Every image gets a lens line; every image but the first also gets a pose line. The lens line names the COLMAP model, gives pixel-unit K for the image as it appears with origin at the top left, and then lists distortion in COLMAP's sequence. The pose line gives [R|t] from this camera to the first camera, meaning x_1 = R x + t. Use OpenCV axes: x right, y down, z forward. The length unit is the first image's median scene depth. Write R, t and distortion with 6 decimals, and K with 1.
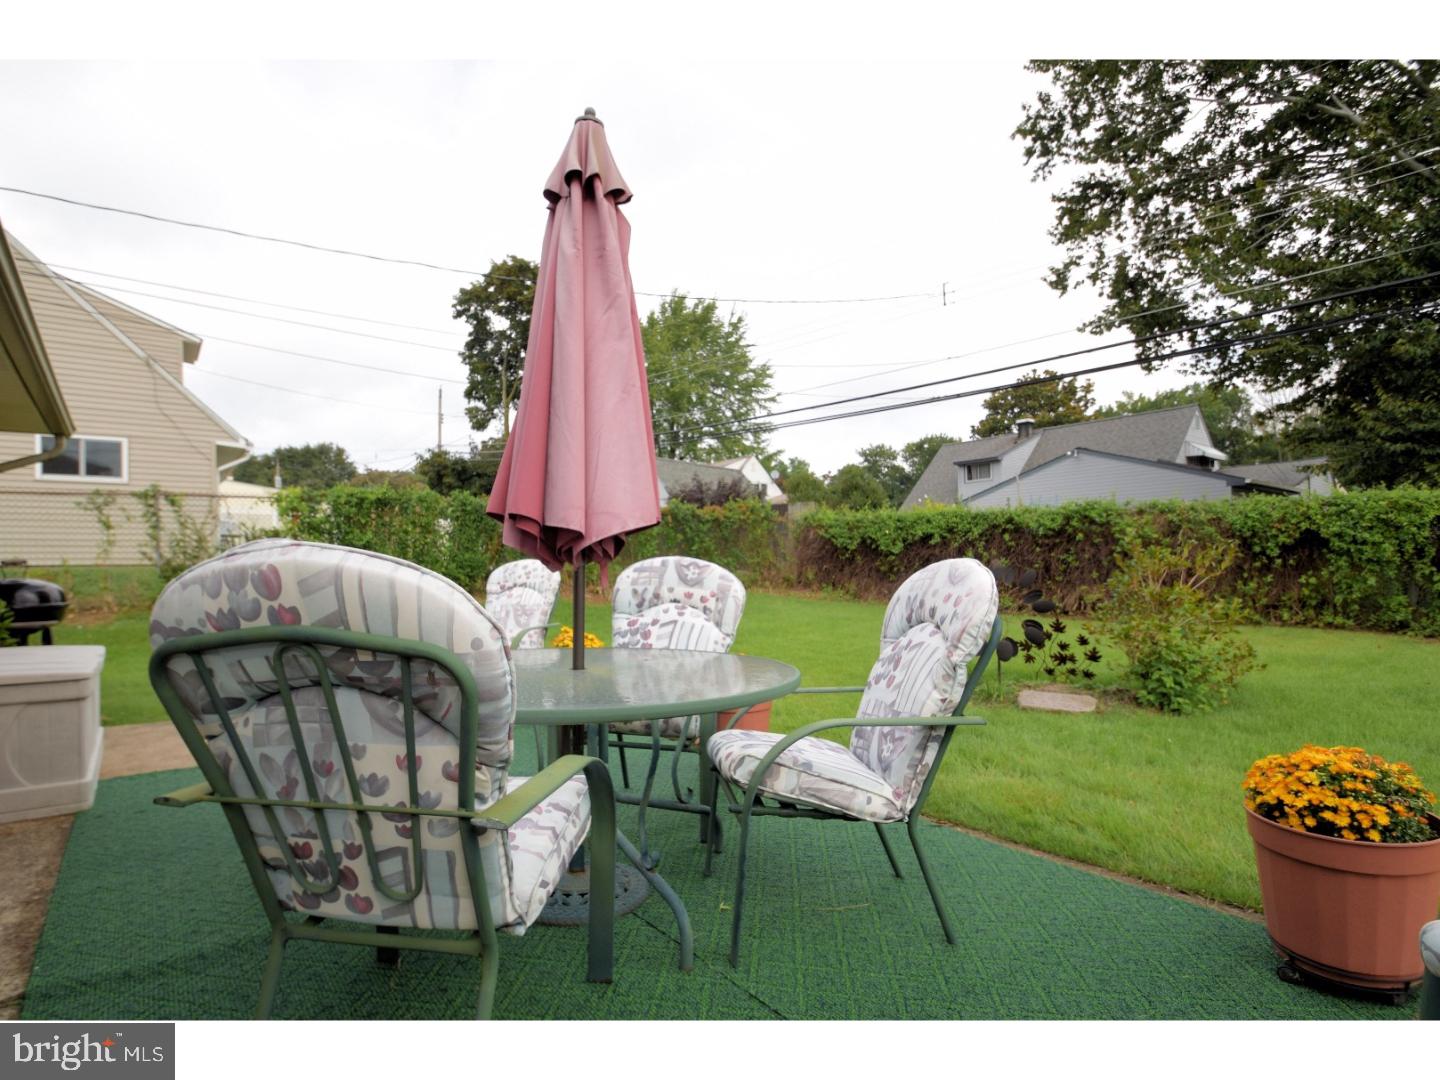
lens RADIAL K [[731.2, 0, 683.2], [0, 731.2, 561.9], [0, 0, 1]] dist [-0.021847, -0.000390]
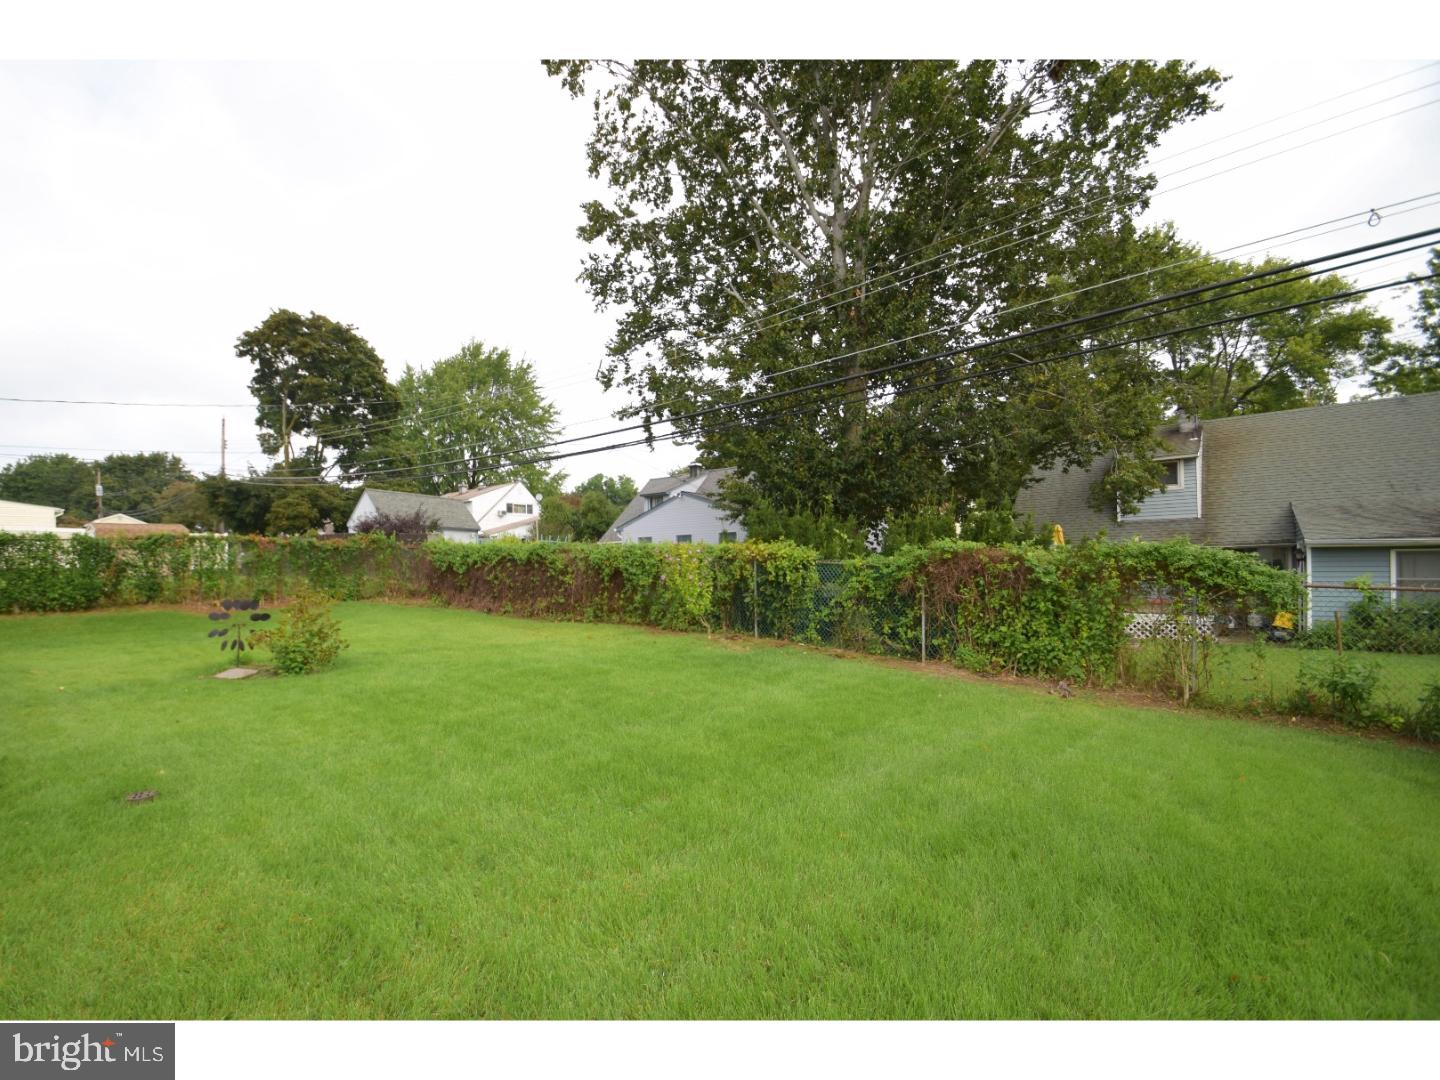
lens RADIAL K [[624.2, 0, 678.2], [0, 624.2, 557.8], [0, 0, 1]] dist [-0.010765, -0.000324]
pose [[0.978433, -0.001670, 0.206557, 0.149648], [0.002680, 0.999986, -0.004609, -0.011712], [-0.206546, 0.005063, 0.978424, -0.089071]]
